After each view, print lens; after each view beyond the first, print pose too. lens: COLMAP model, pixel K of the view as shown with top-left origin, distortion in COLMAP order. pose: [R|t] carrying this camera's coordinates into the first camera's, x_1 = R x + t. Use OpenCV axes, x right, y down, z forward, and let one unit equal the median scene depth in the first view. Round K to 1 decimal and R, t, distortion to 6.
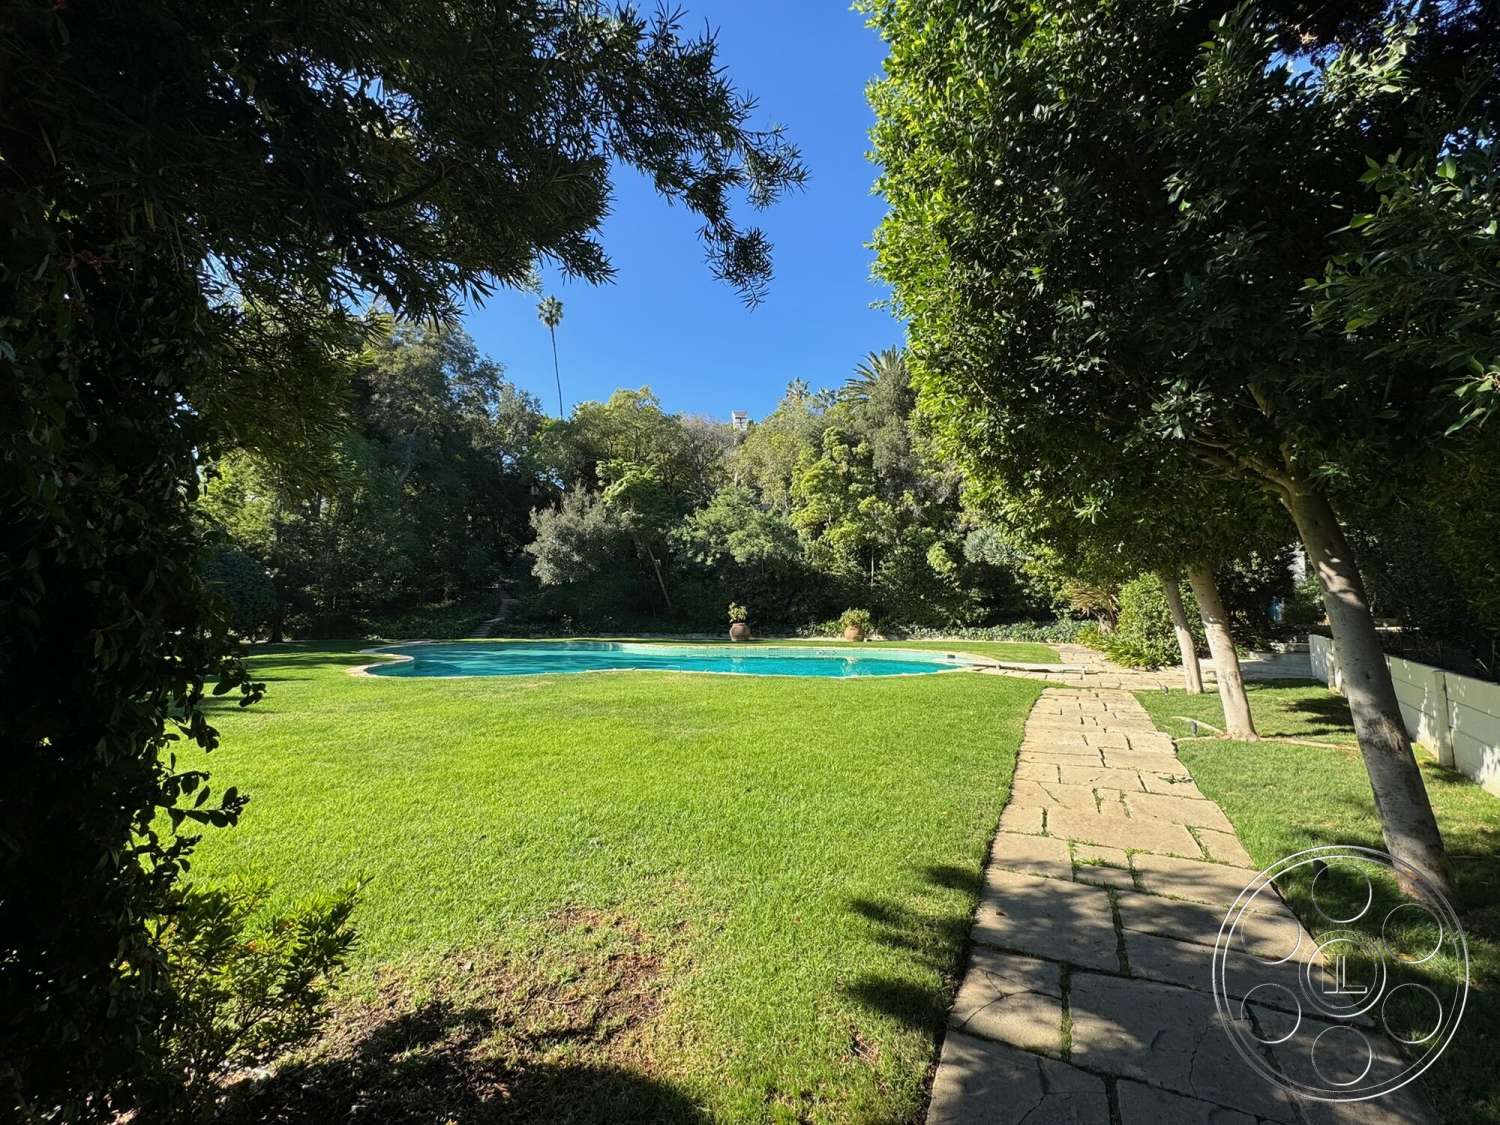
lens RADIAL K [[597.1, 0, 746.1], [0, 597.1, 562.5], [0, 0, 1]] dist [-0.008171, 0.001008]
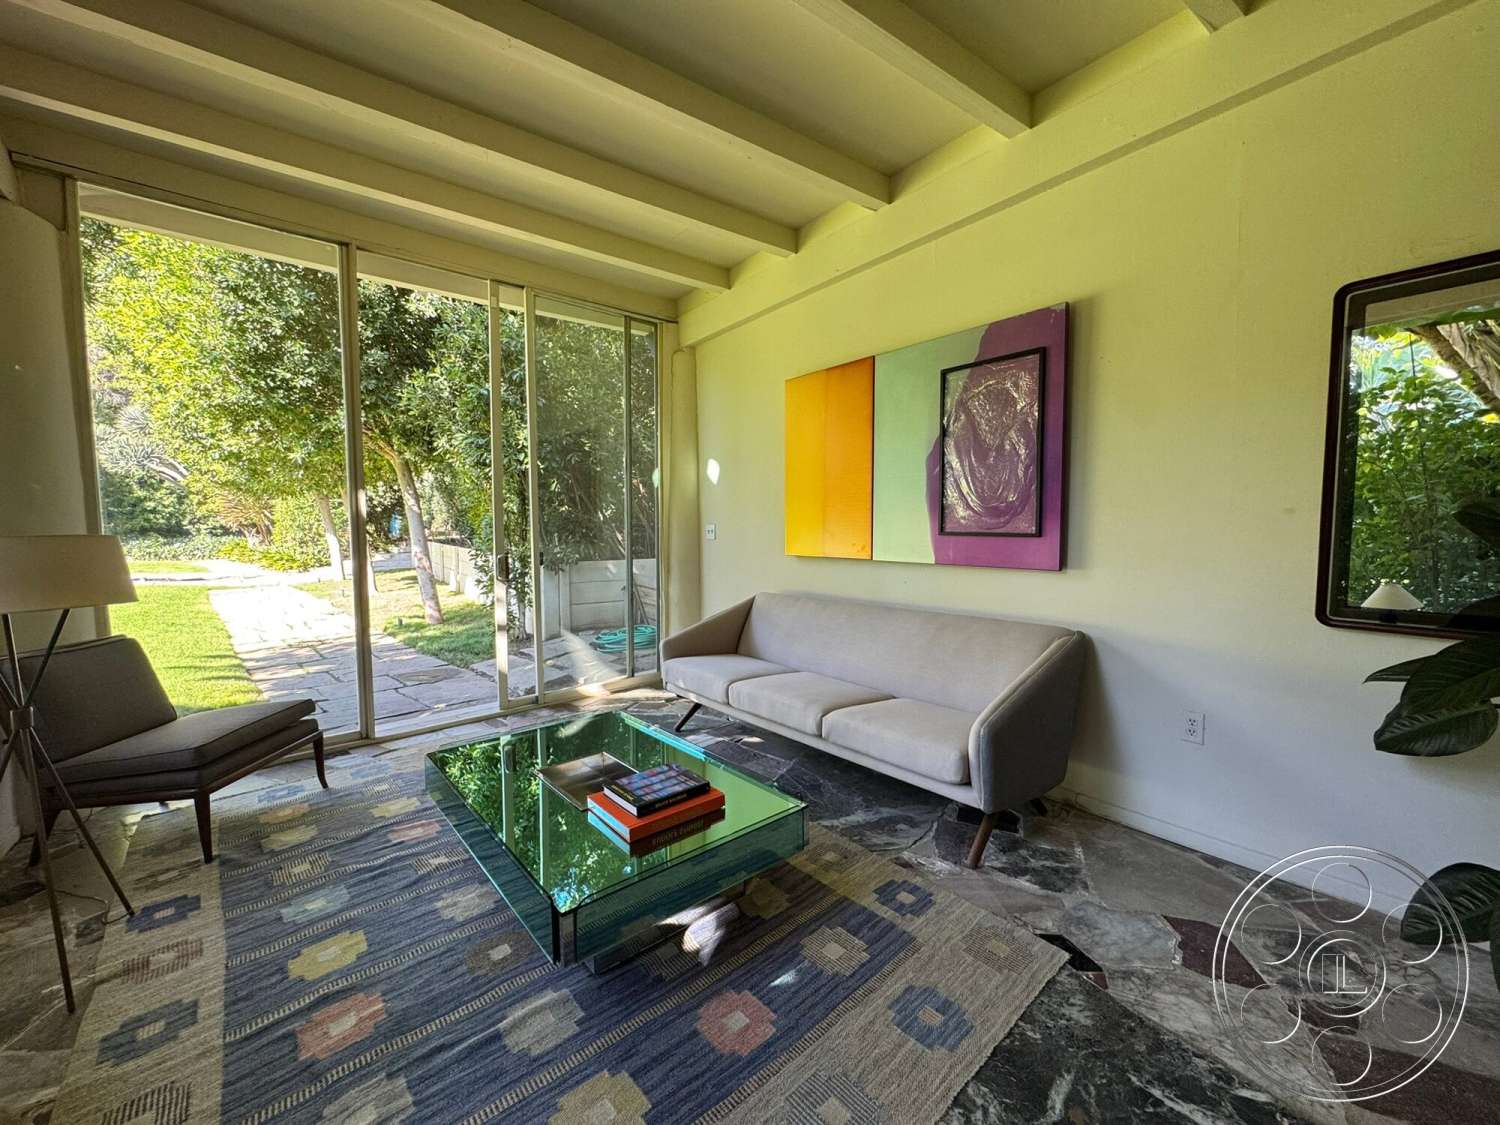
lens RADIAL K [[597.1, 0, 749.2], [0, 597.1, 561.2], [0, 0, 1]] dist [-0.008171, 0.001008]
pose [[0.305375, -0.046964, 0.951073, -0.211627], [-0.076074, 0.994387, 0.073529, -0.001922], [-0.949188, -0.094806, 0.300088, -0.250109]]
